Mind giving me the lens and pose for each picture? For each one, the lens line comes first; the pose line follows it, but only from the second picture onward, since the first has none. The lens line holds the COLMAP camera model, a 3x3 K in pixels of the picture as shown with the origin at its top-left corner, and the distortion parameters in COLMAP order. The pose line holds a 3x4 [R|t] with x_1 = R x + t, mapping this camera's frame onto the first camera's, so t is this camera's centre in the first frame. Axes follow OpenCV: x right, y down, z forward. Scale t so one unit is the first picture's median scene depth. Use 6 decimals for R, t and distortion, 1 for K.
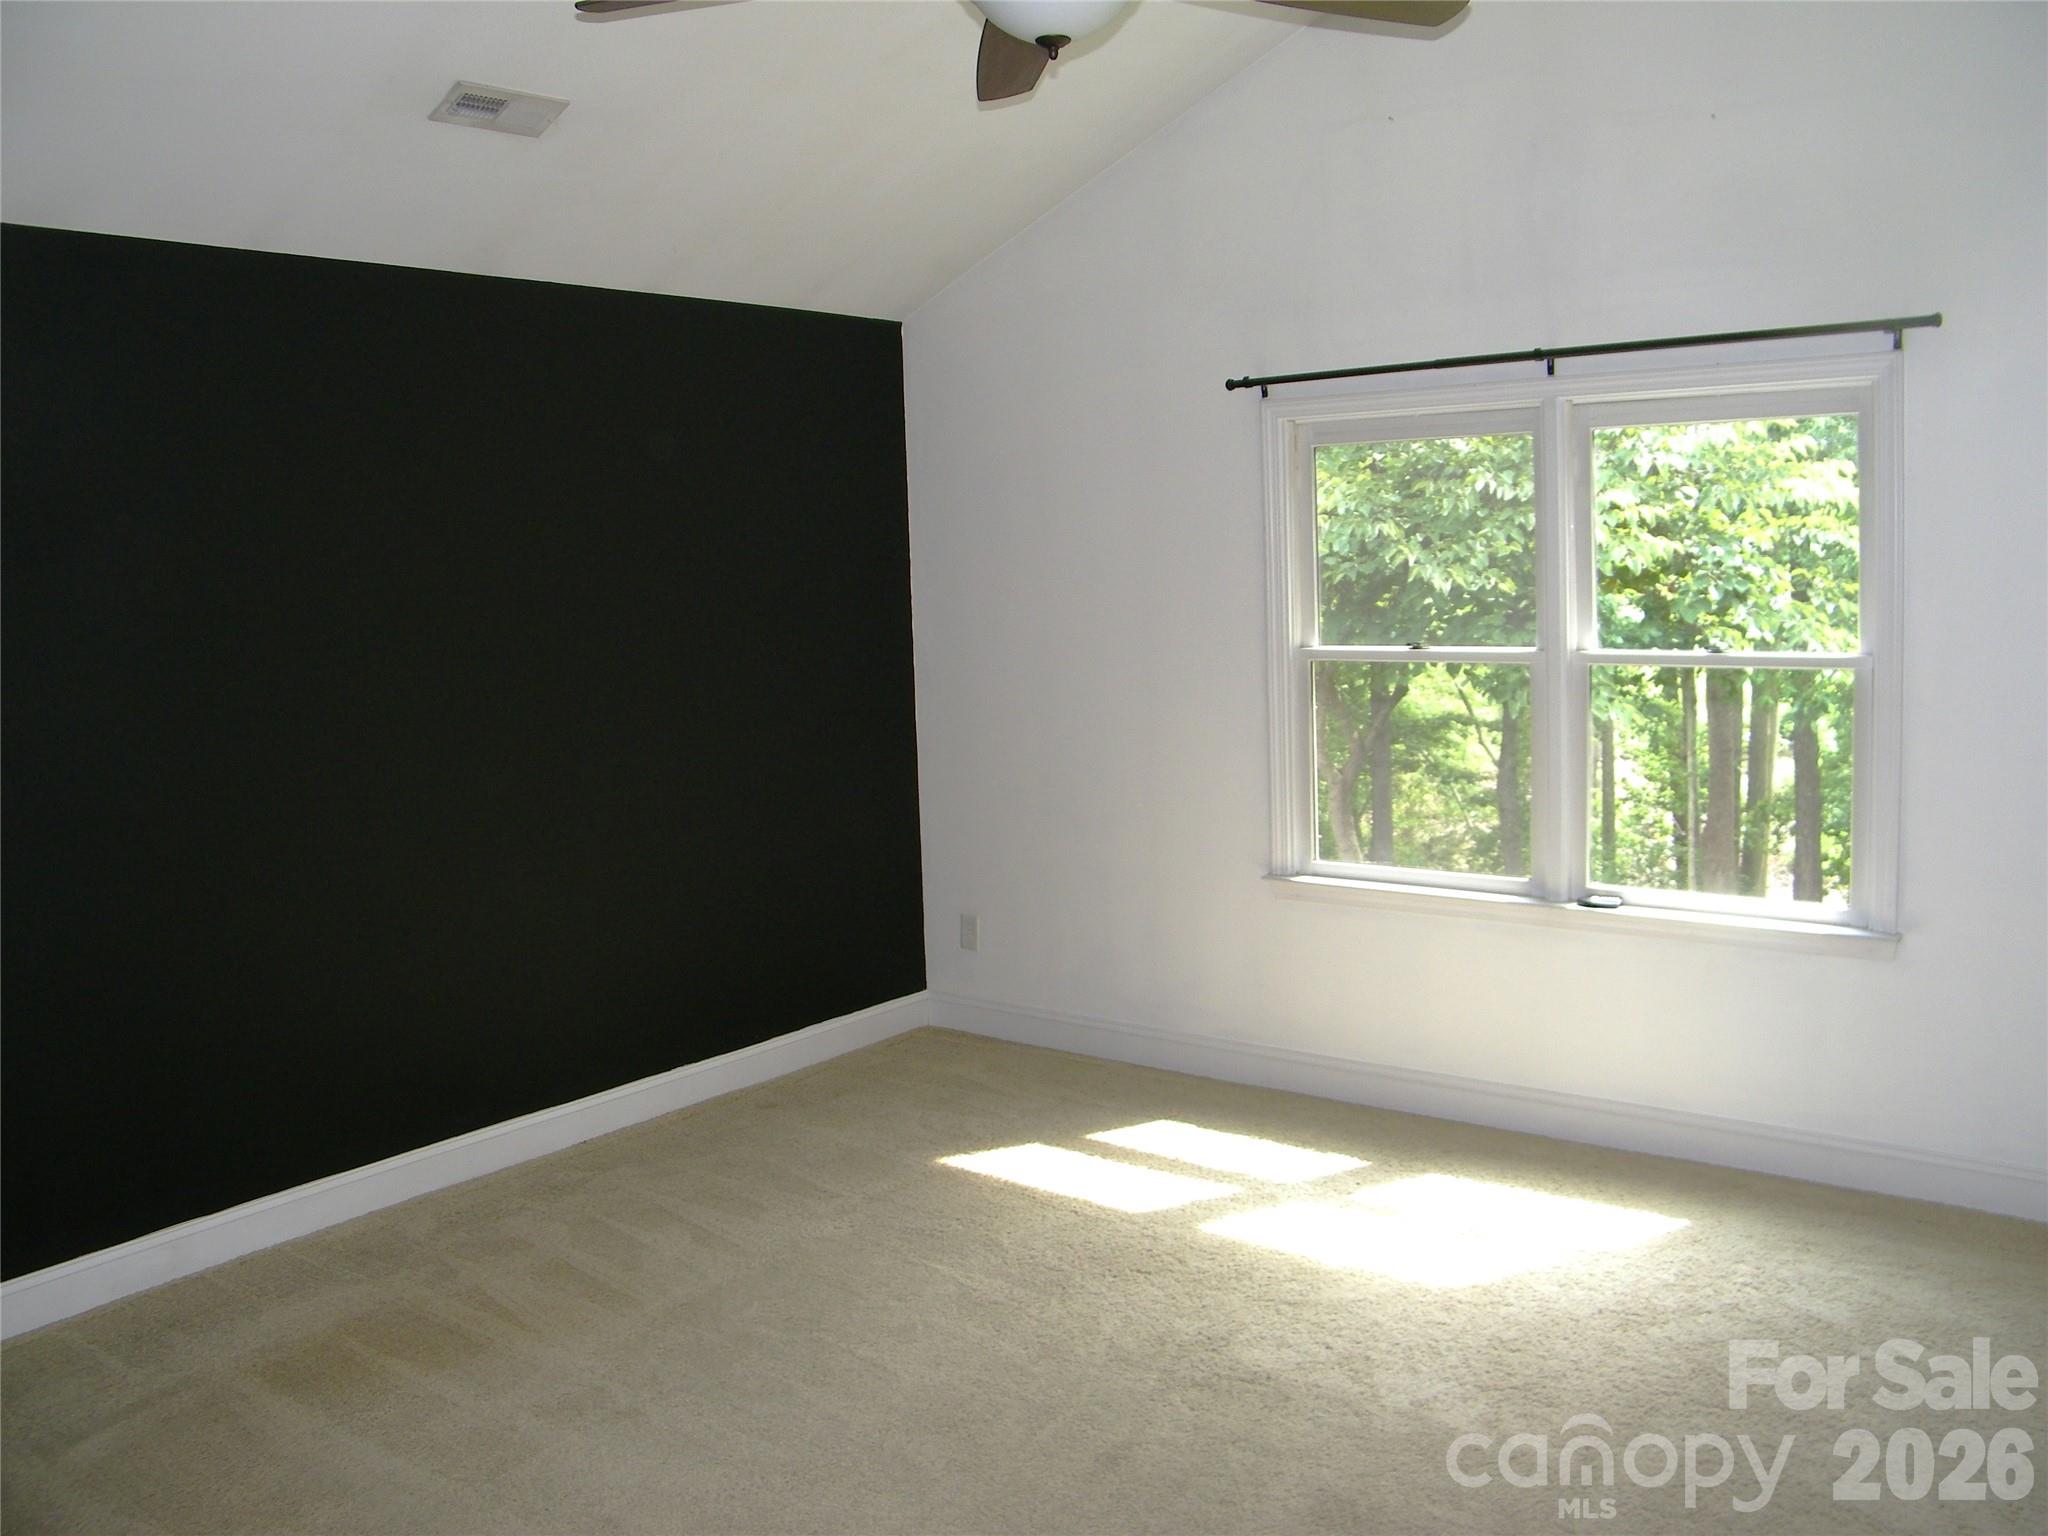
lens RADIAL K [[1745.7, 0, 1010.3], [0, 1745.7, 734.8], [0, 0, 1]] dist [-0.196223, 0.164386]
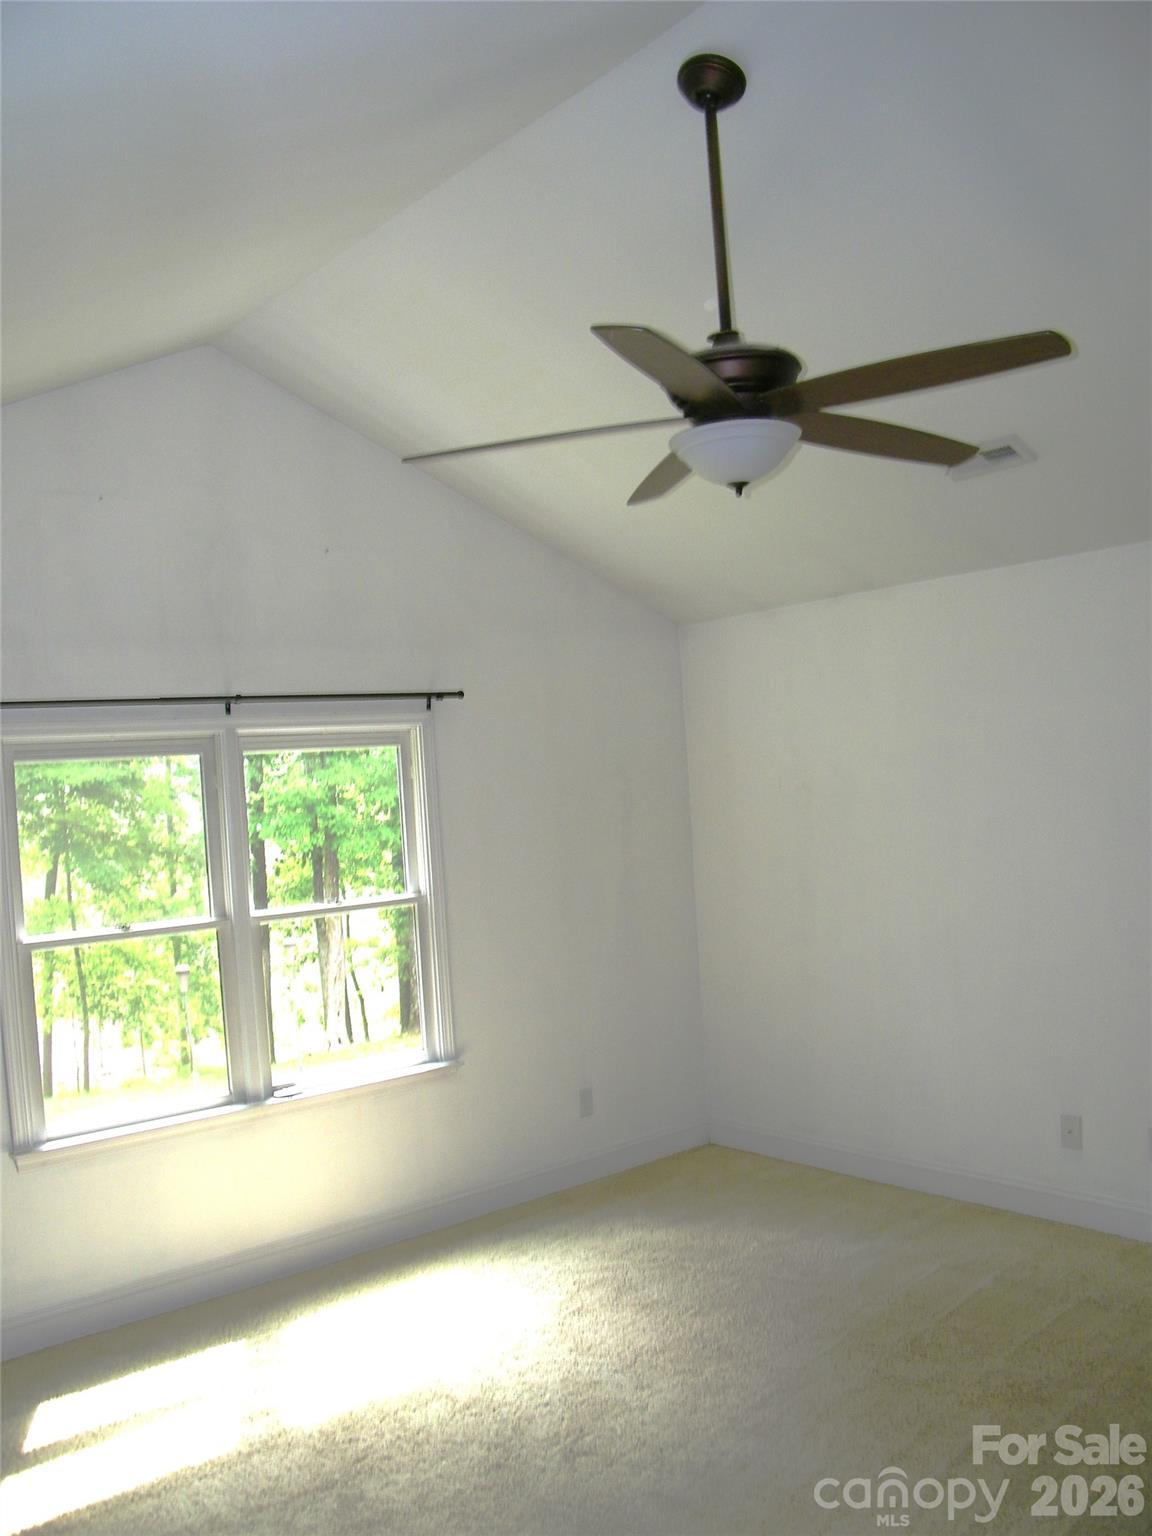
lens RADIAL K [[1309.3, 0, 576.0], [0, 1309.3, 768.0], [0, 0, 1]] dist [-0.196223, 0.164386]
pose [[0.218012, 0.041742, 0.975053, -0.626536], [0.168207, 0.982527, -0.079672, -0.039108], [-0.961341, 0.181380, 0.207181, 0.522658]]
